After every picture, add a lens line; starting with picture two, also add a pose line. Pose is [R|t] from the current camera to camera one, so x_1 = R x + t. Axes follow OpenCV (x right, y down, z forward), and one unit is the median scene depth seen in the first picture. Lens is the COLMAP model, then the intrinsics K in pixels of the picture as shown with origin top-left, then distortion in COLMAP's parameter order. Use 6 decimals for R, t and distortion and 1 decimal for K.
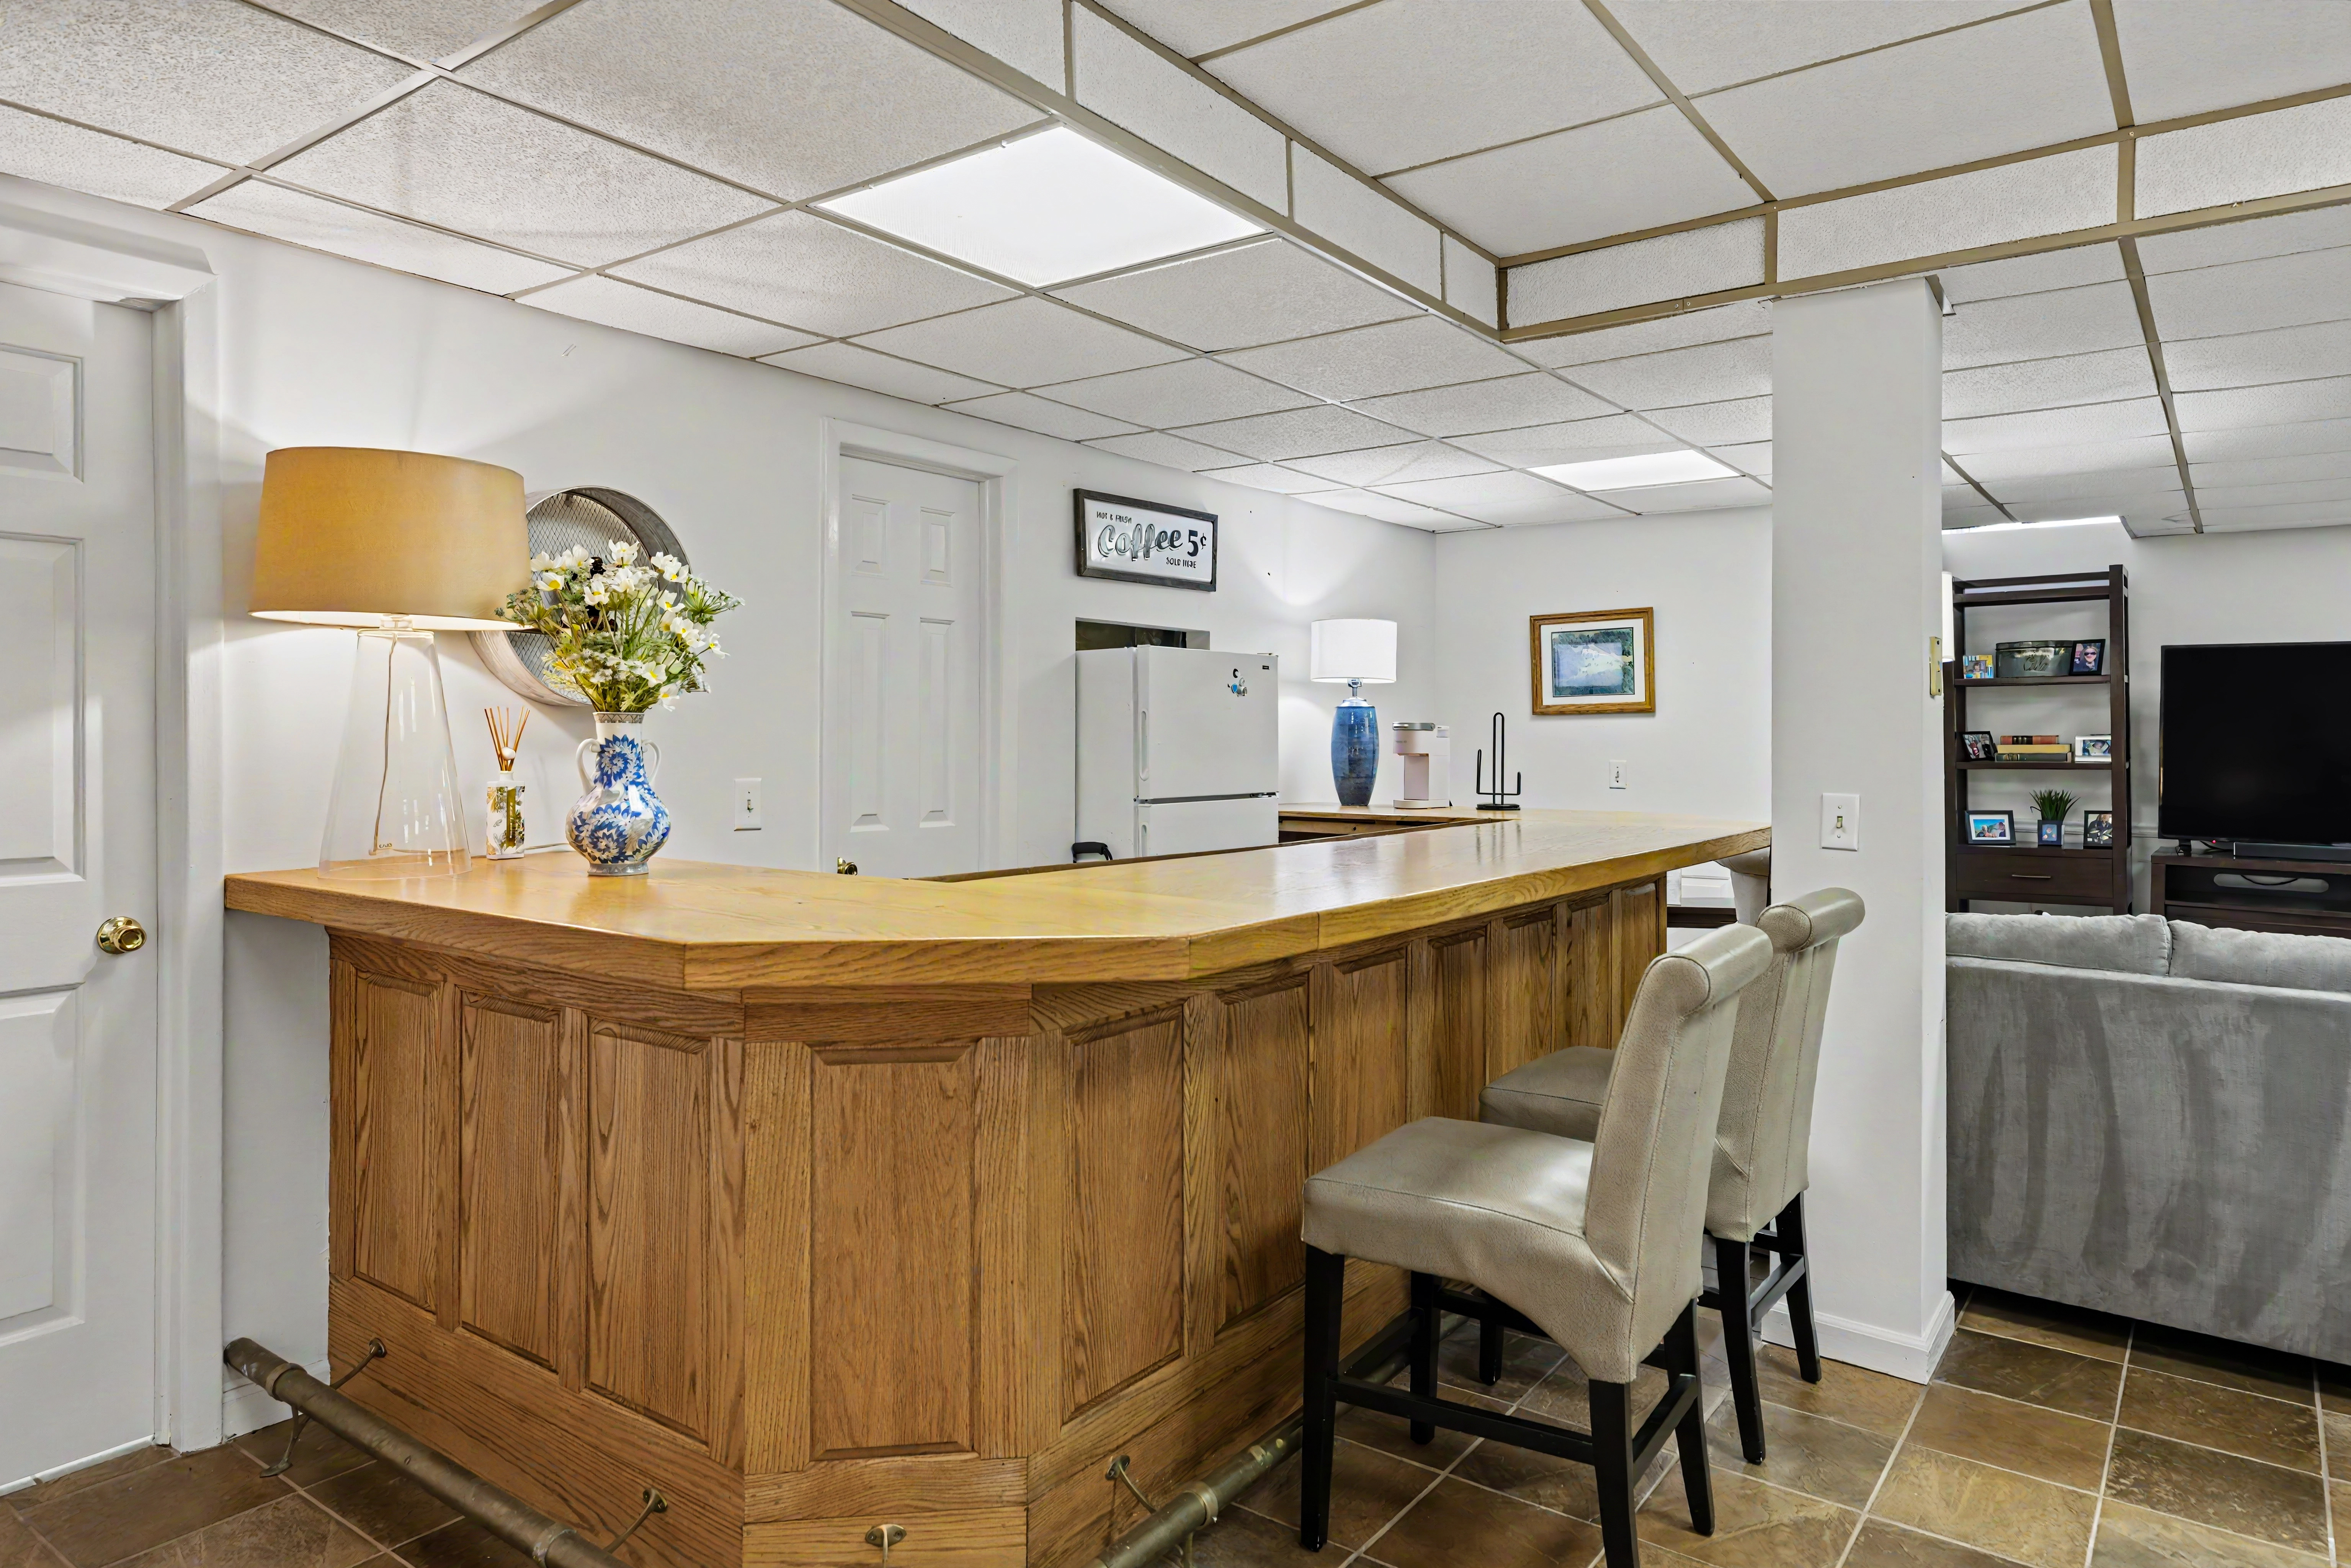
lens RADIAL K [[1444.6, 0, 1171.8], [0, 1444.6, 764.4], [0, 0, 1]] dist [-0.004078, -0.000739]
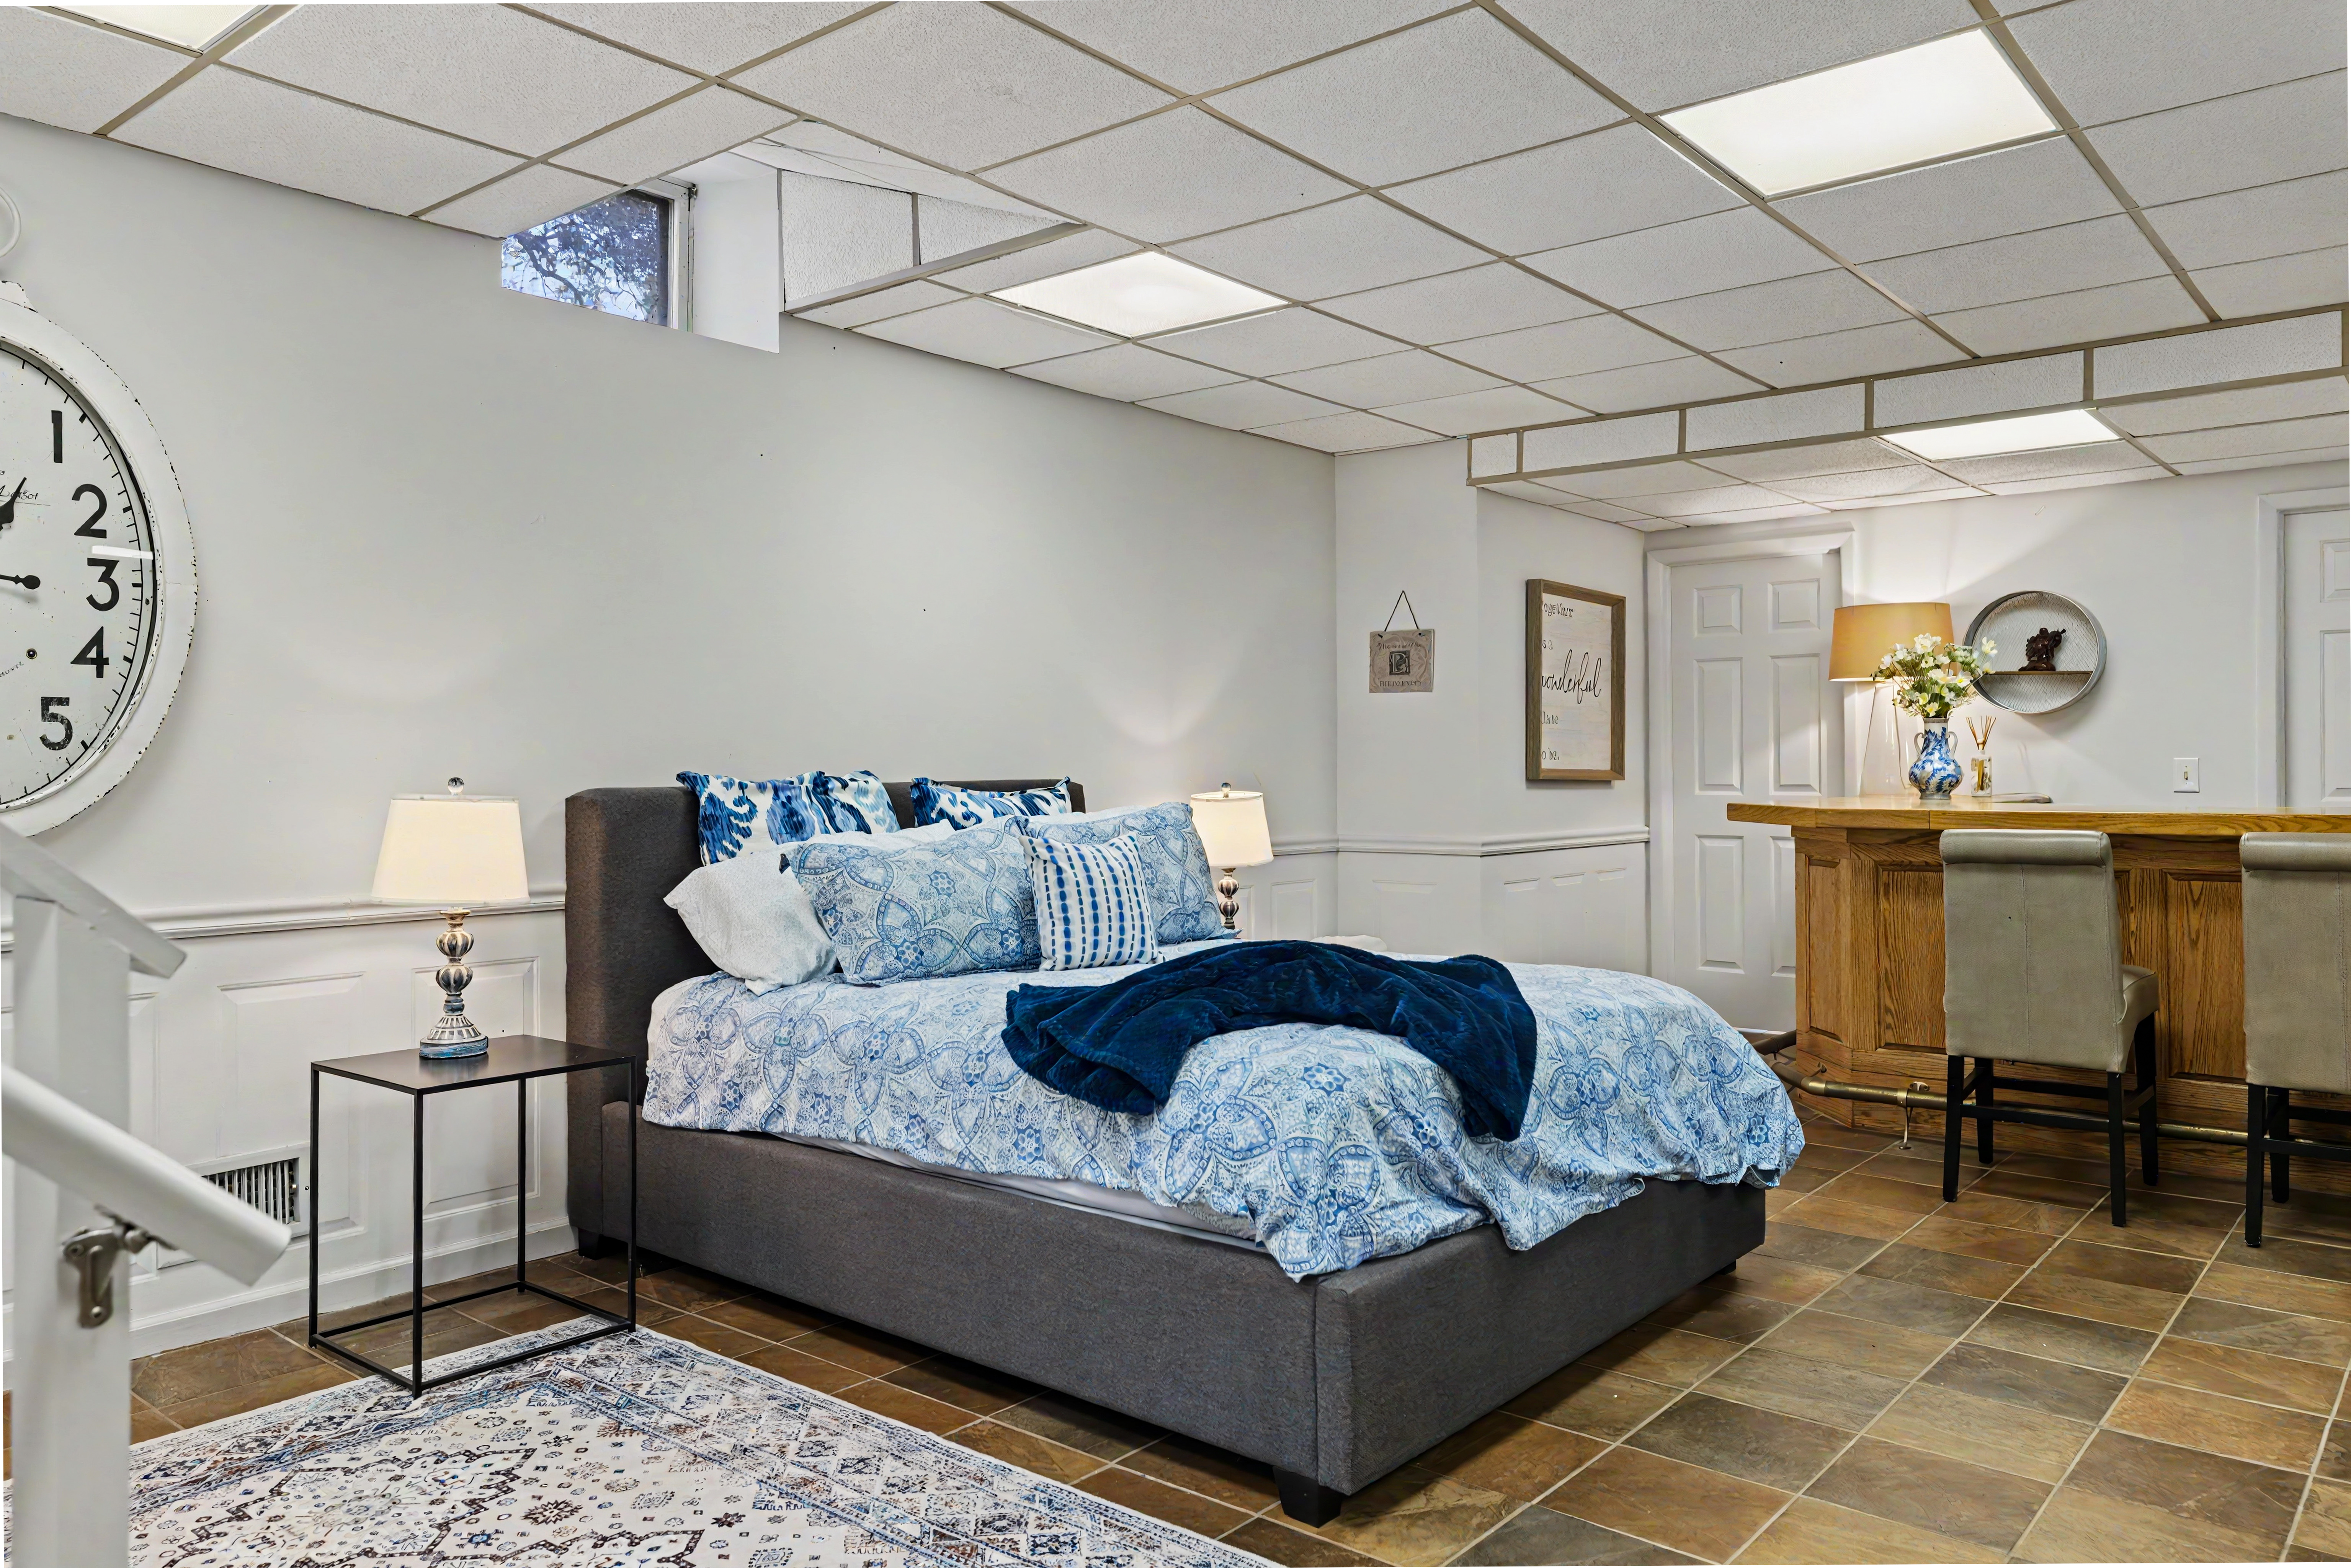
lens RADIAL K [[1648.8, 0, 1173.3], [0, 1648.8, 771.7], [0, 0, 1]] dist [0.004263, 0.002102]
pose [[-0.051024, 0.004801, -0.998686, 0.813777], [-0.008141, 0.999953, 0.005223, 0.014037], [0.998664, 0.008397, -0.050982, 0.023608]]
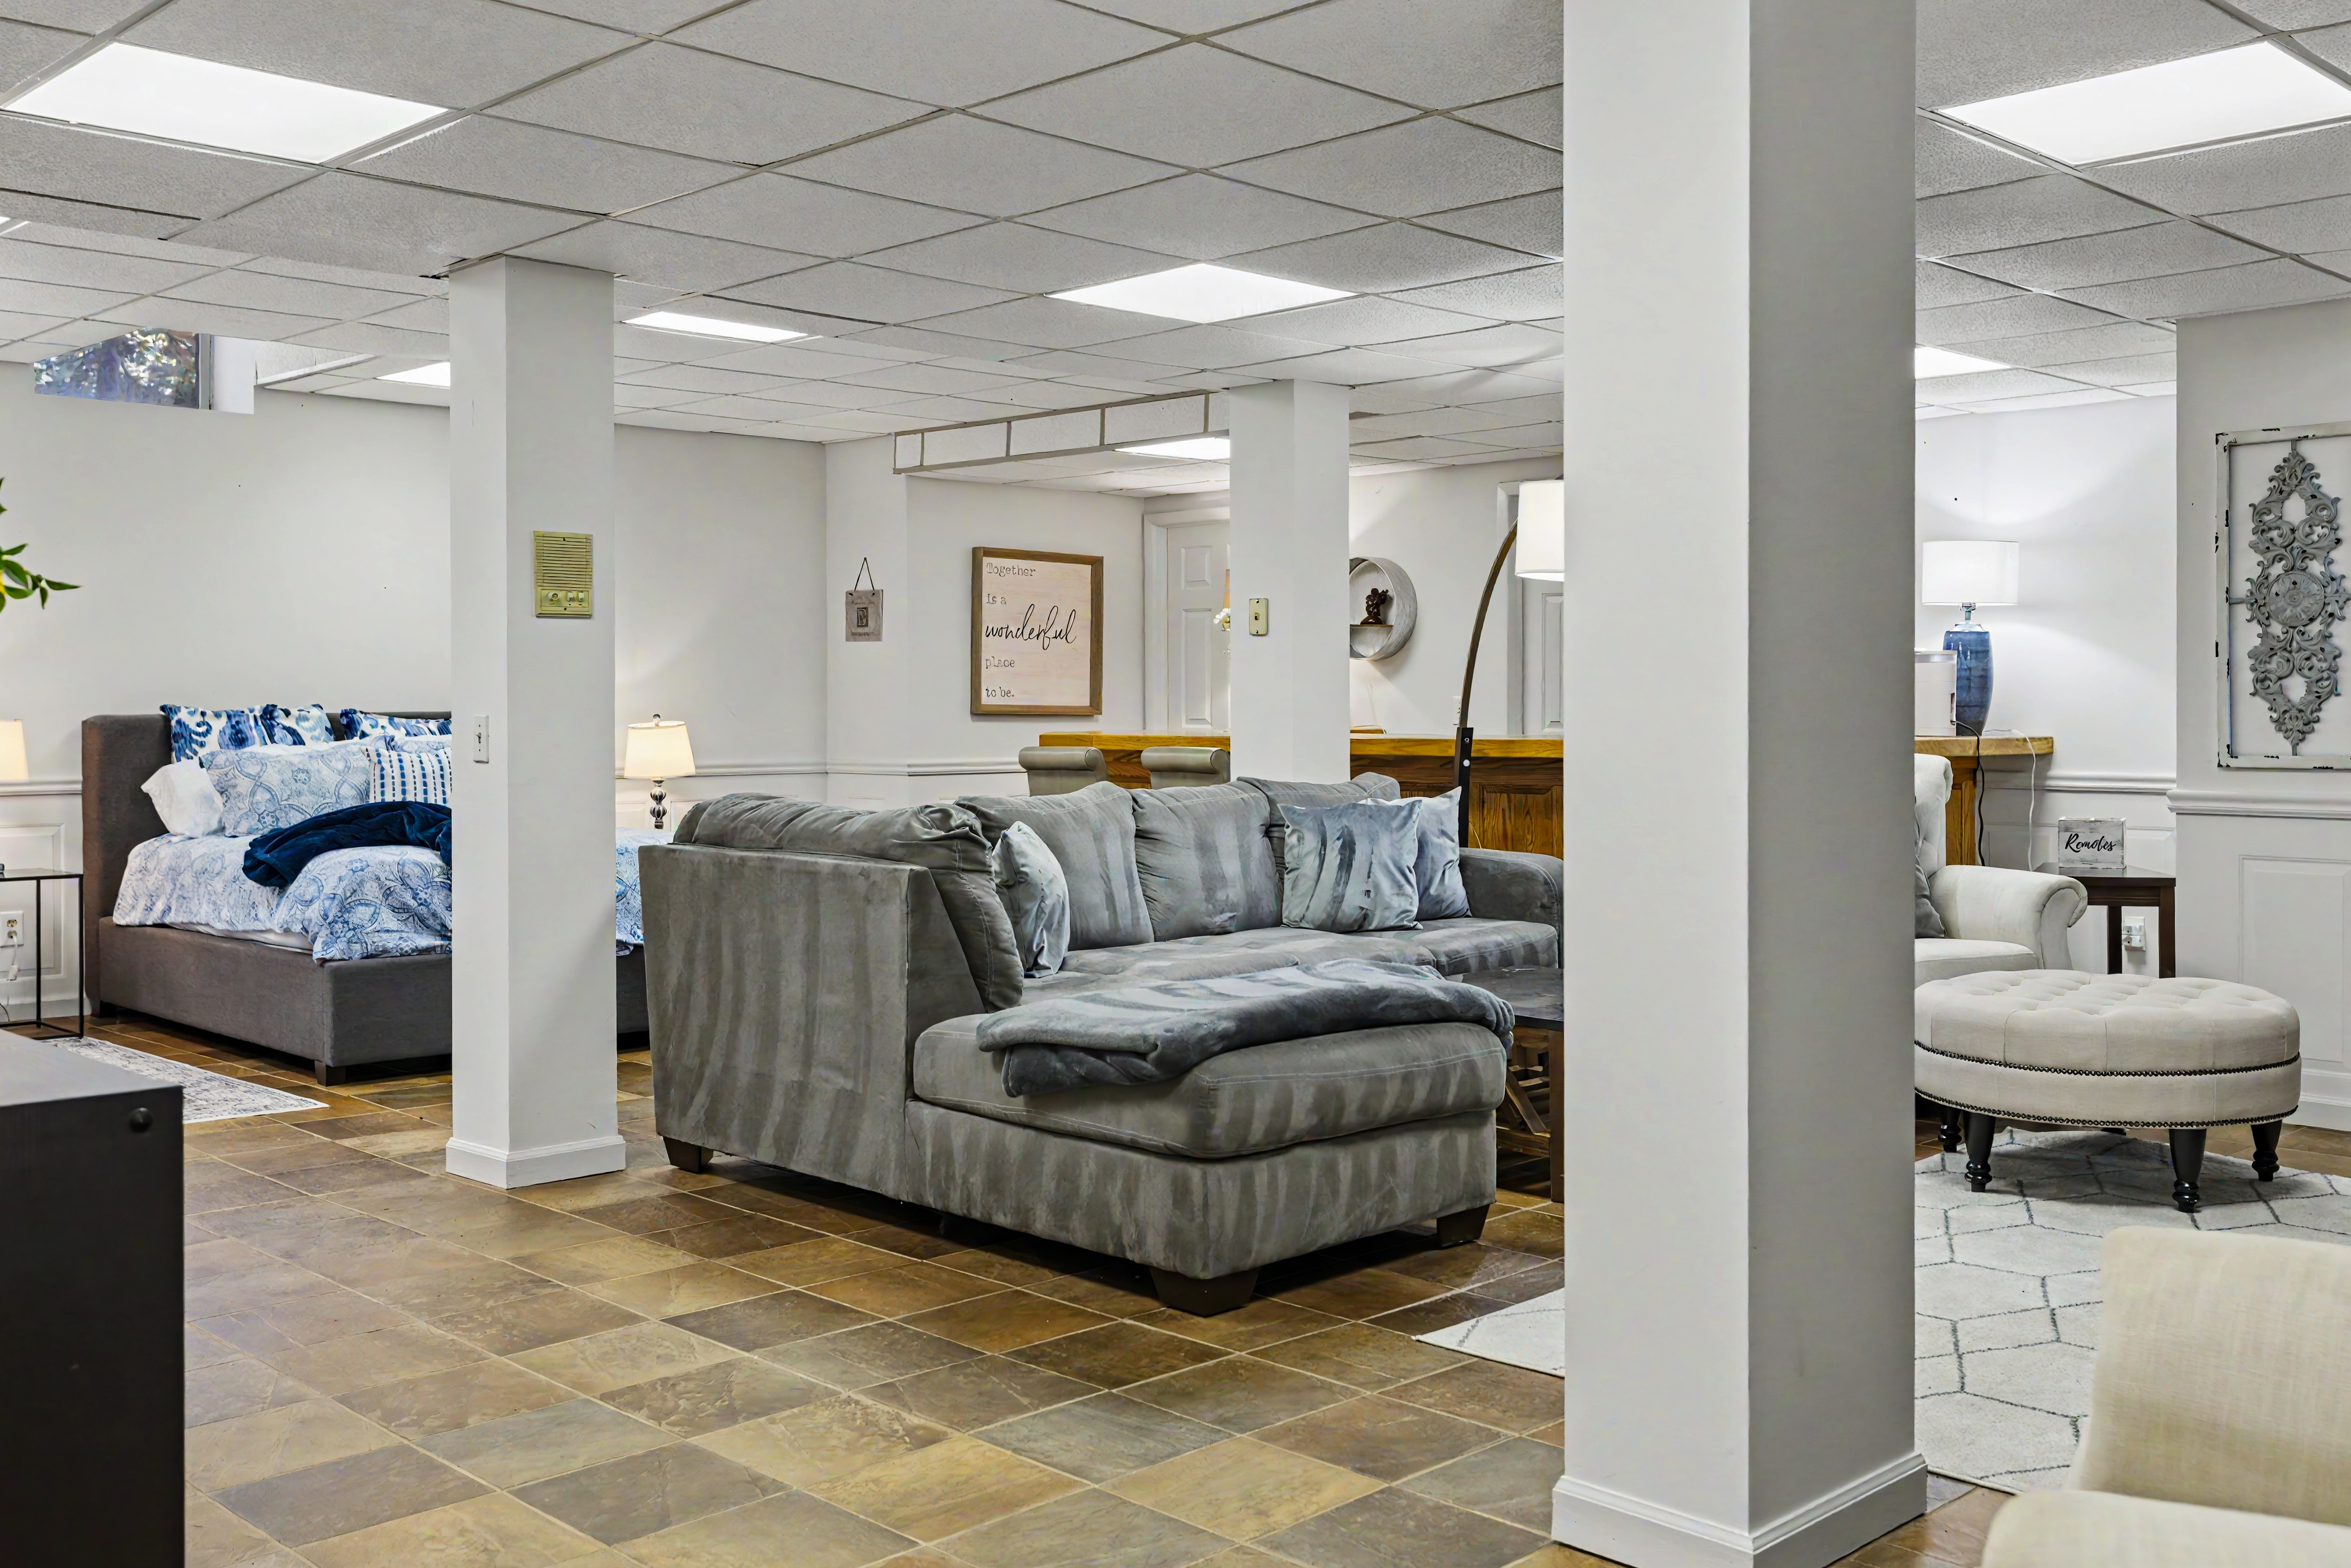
lens RADIAL K [[2099.7, 0, 1175.9], [0, 2099.7, 781.0], [0, 0, 1]] dist [-0.003680, -0.000498]
pose [[-0.124336, 0.037673, -0.991525, 1.375741], [-0.009885, 0.999182, 0.039204, 0.009737], [0.992191, 0.014676, -0.123862, 0.589277]]
